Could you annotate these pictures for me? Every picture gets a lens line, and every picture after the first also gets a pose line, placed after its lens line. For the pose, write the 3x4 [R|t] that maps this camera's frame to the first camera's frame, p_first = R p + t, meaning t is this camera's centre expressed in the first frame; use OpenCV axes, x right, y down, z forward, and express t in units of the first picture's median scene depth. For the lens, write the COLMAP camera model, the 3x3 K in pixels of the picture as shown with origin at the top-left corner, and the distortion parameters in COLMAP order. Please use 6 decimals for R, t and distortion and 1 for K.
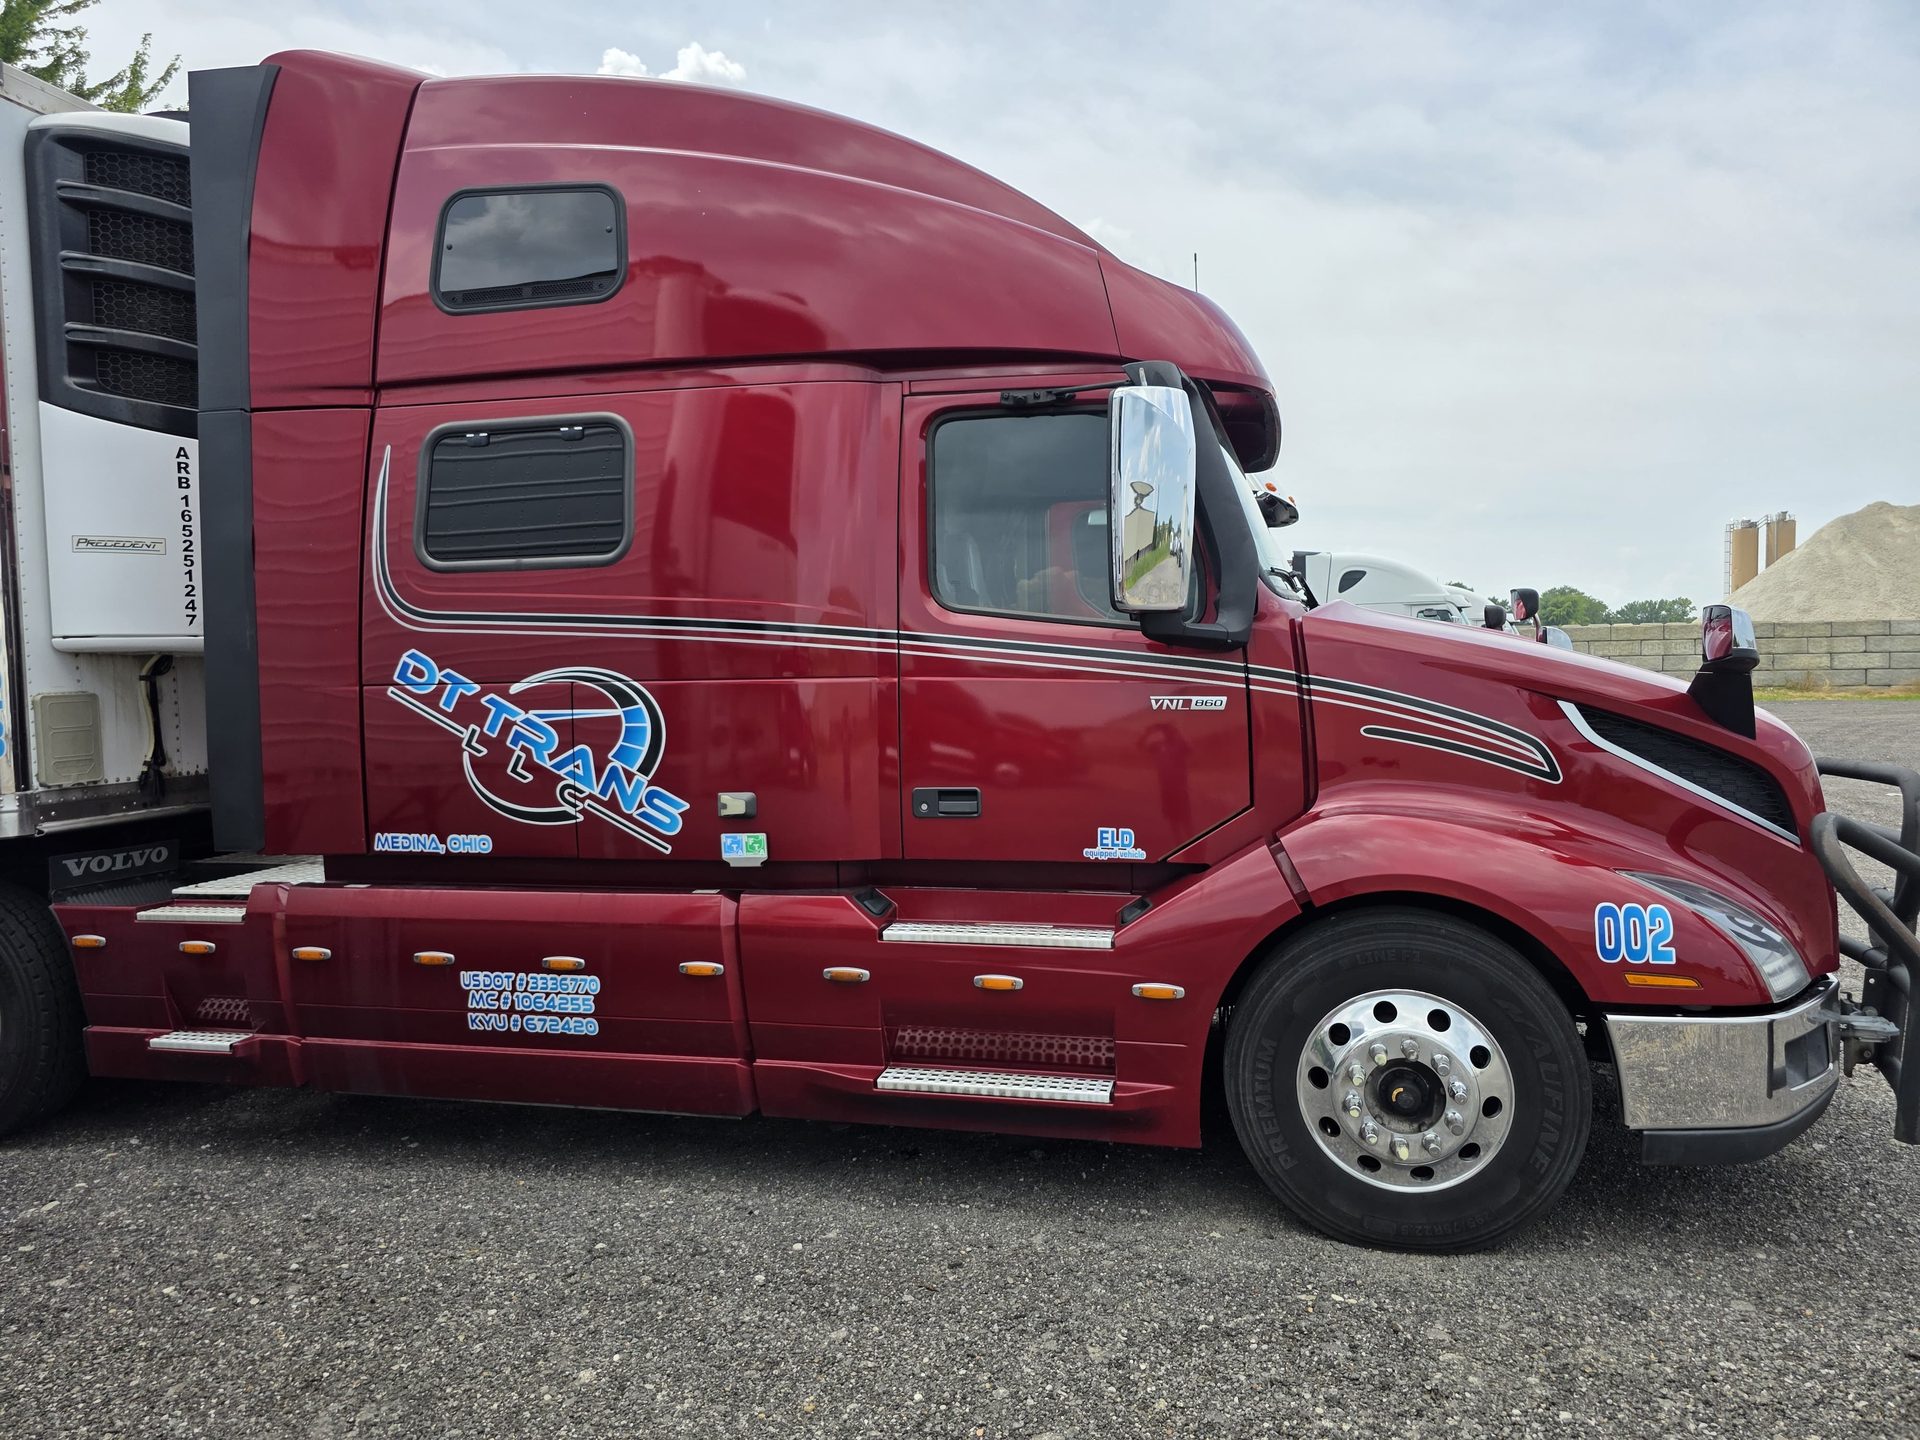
lens RADIAL K [[1300.5, 0, 944.5], [0, 1300.5, 708.1], [0, 0, 1]] dist [0.065110, -0.066162]
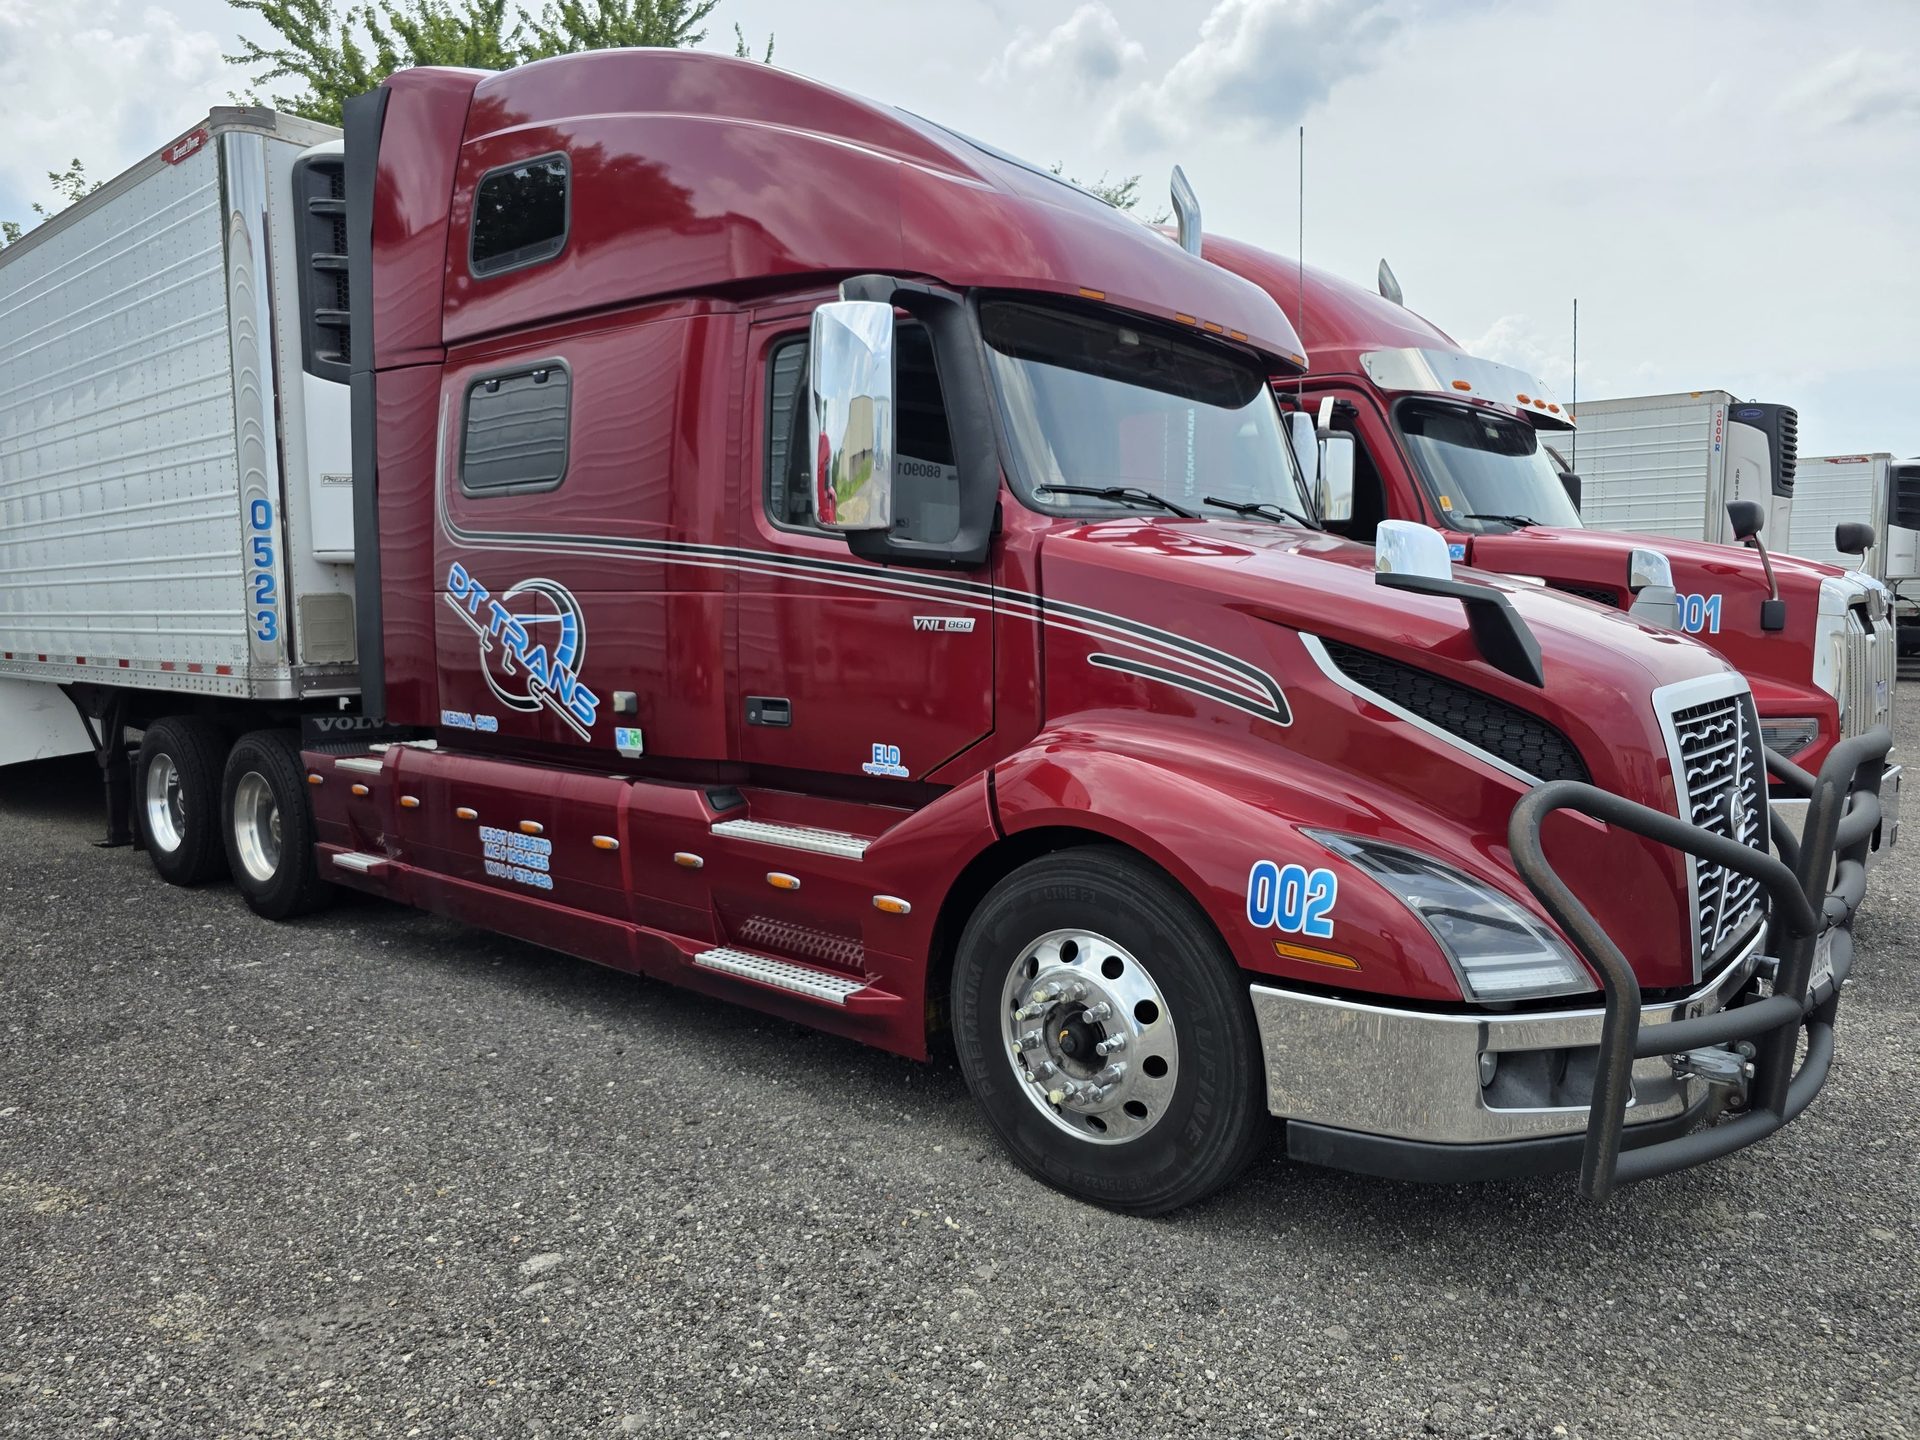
lens RADIAL K [[1300.5, 0, 944.5], [0, 1300.5, 708.1], [0, 0, 1]] dist [0.065110, -0.066162]
pose [[0.896544, 0.058735, -0.439042, 0.592917], [-0.033789, 0.997350, 0.064425, -0.003611], [0.441663, -0.042925, 0.896154, 0.103491]]
